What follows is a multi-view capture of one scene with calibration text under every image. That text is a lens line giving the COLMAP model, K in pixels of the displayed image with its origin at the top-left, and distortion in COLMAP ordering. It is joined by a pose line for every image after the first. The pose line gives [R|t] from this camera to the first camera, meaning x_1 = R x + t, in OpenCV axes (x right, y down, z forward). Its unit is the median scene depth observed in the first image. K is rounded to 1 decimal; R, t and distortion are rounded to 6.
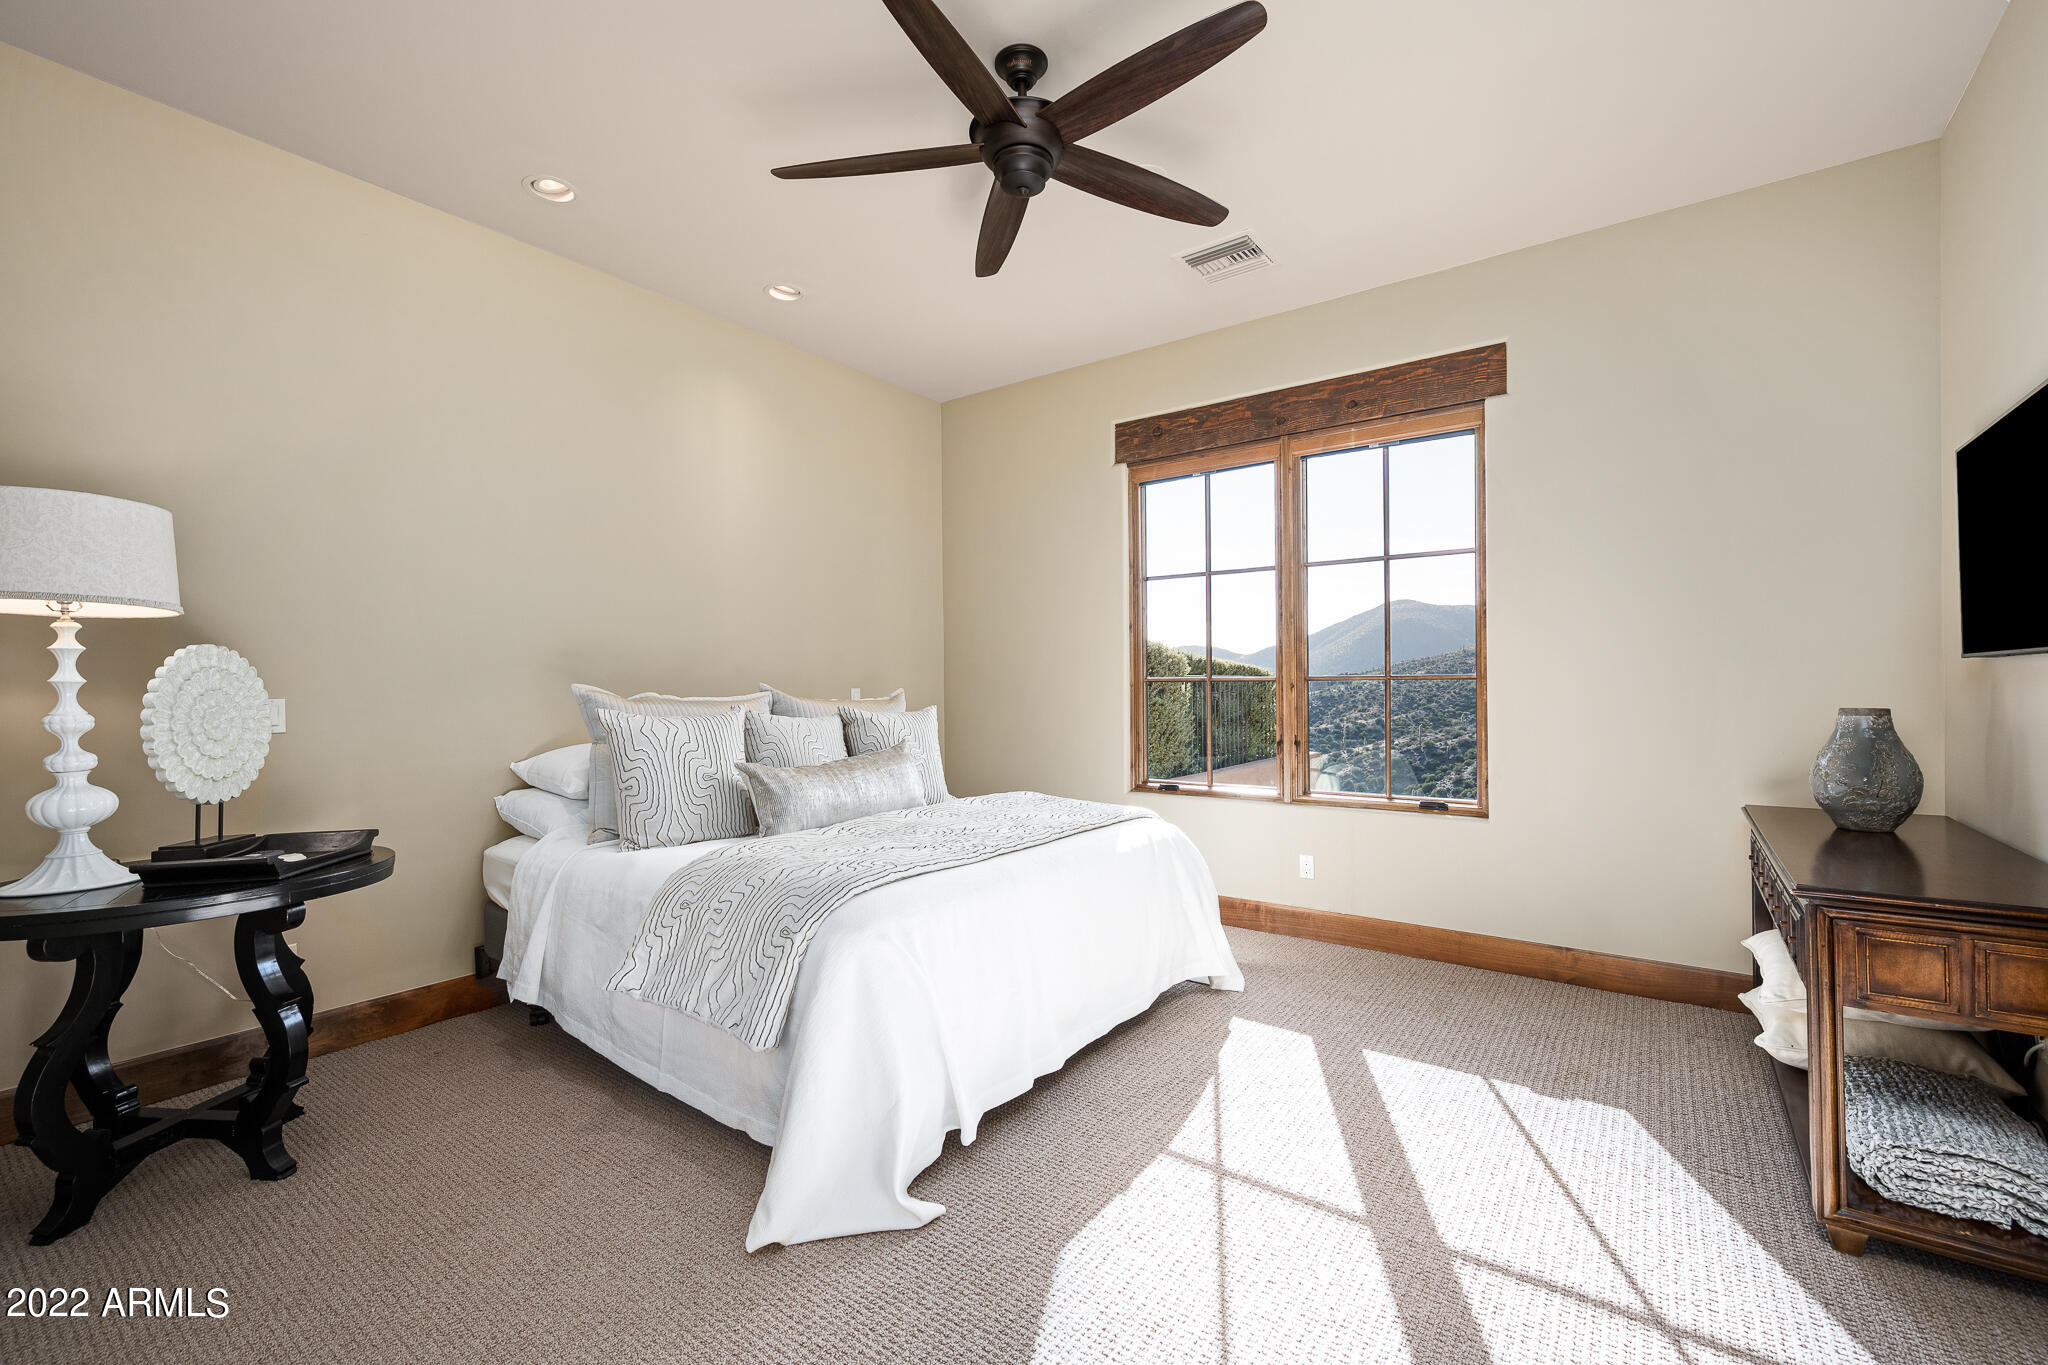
lens RADIAL K [[867.8, 0, 1024.0], [0, 867.8, 682.5], [0, 0, 1]] dist [-0.000140, 0.000281]
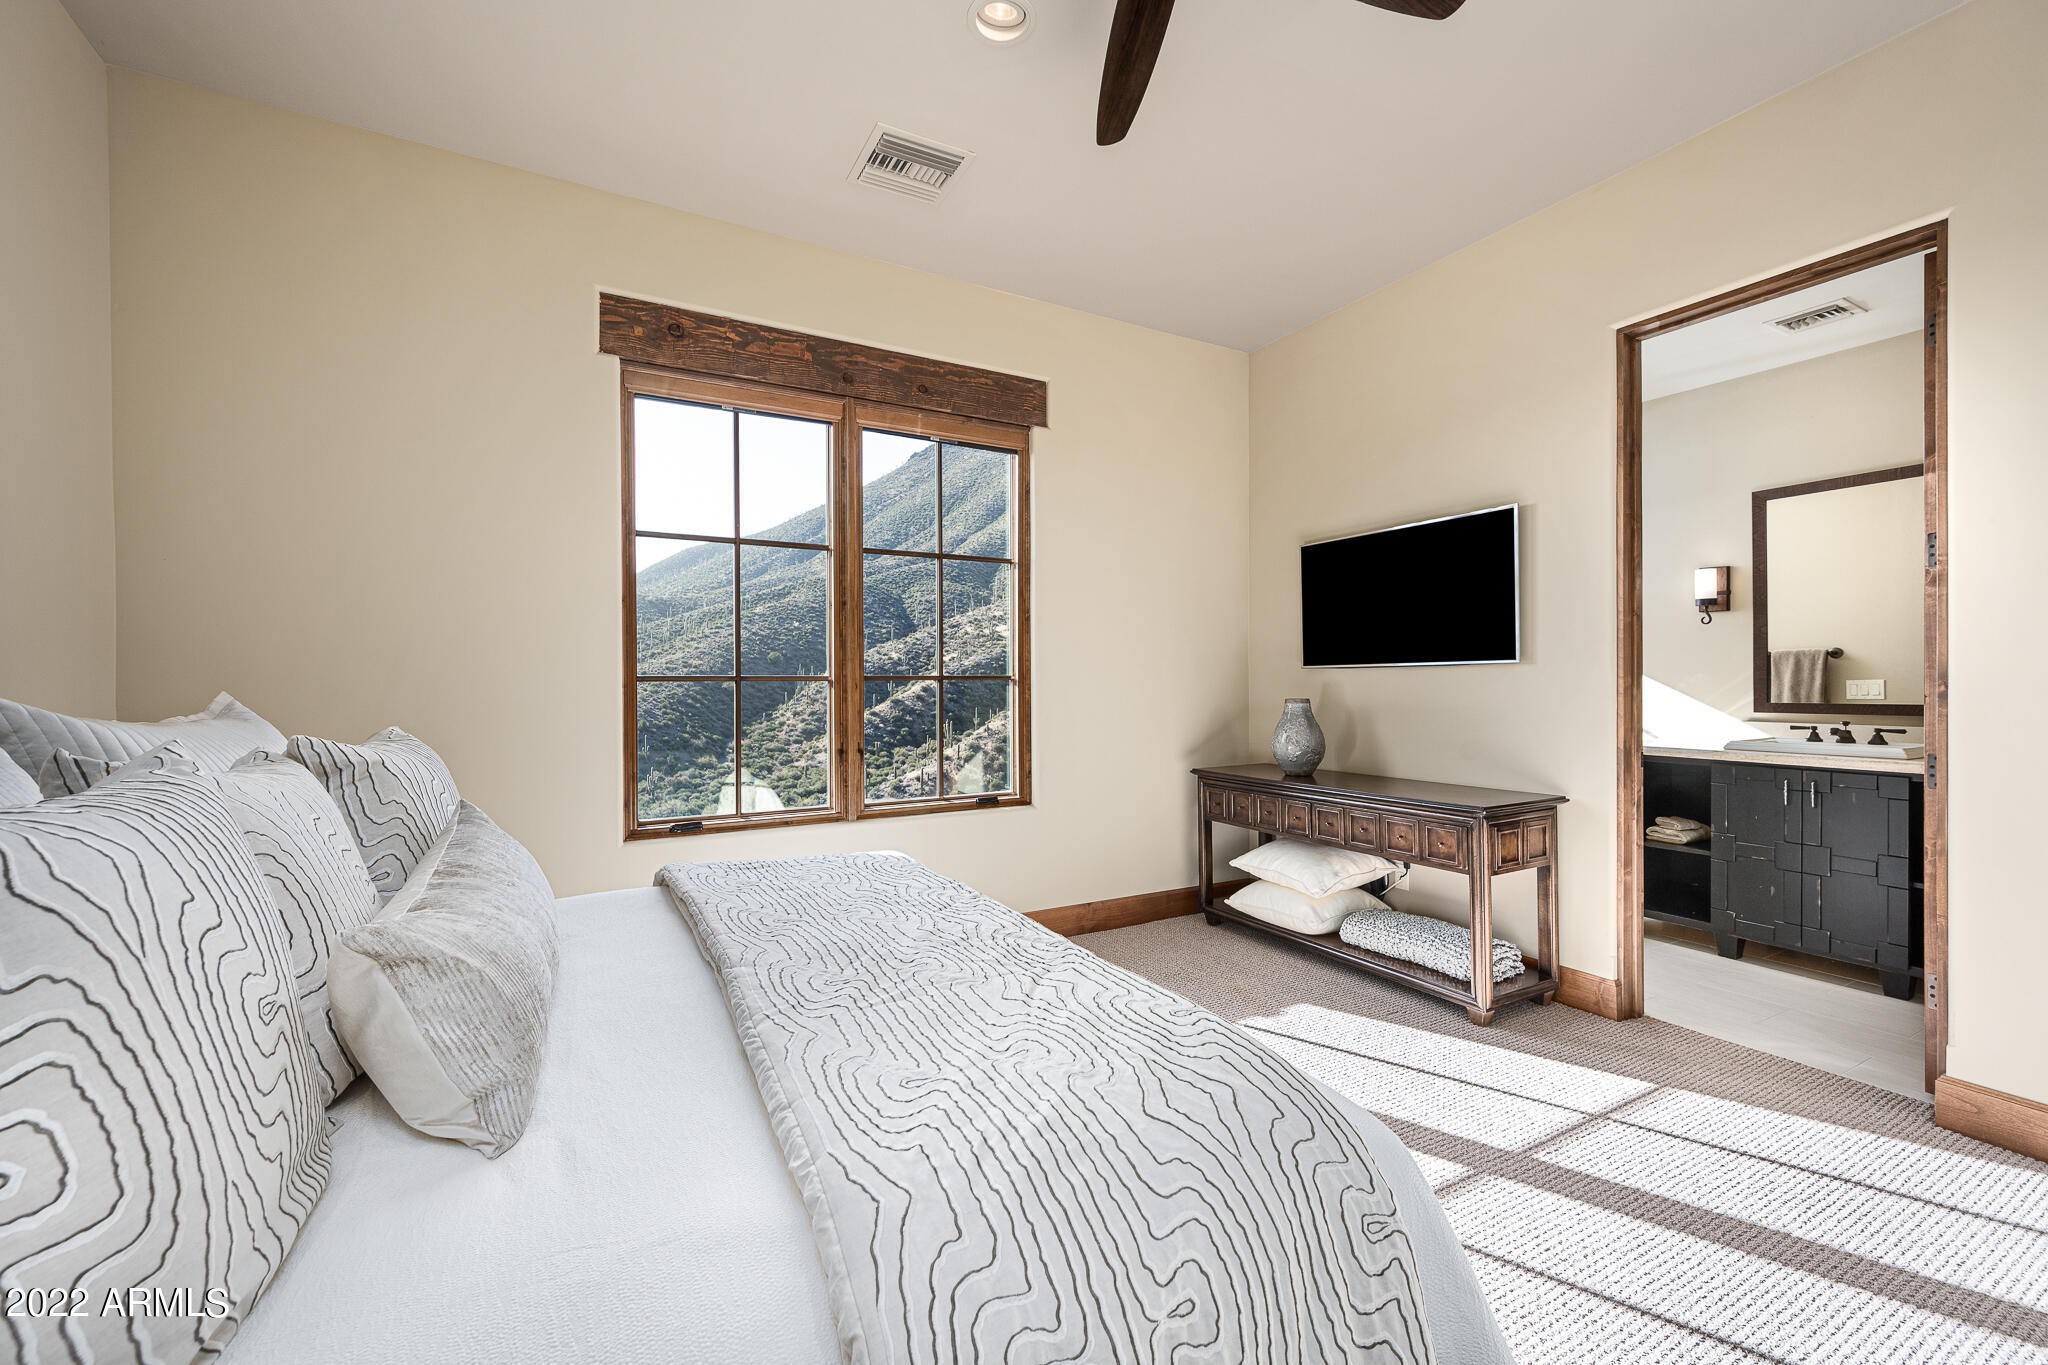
lens RADIAL K [[826.8, 0, 1020.9], [0, 826.8, 675.8], [0, 0, 1]] dist [0.010174, 0.000018]
pose [[0.419296, 0.011613, 0.907775, -0.397254], [0.000158, 0.999917, -0.012865, 0.005074], [-0.907849, 0.005537, 0.419260, 0.526805]]
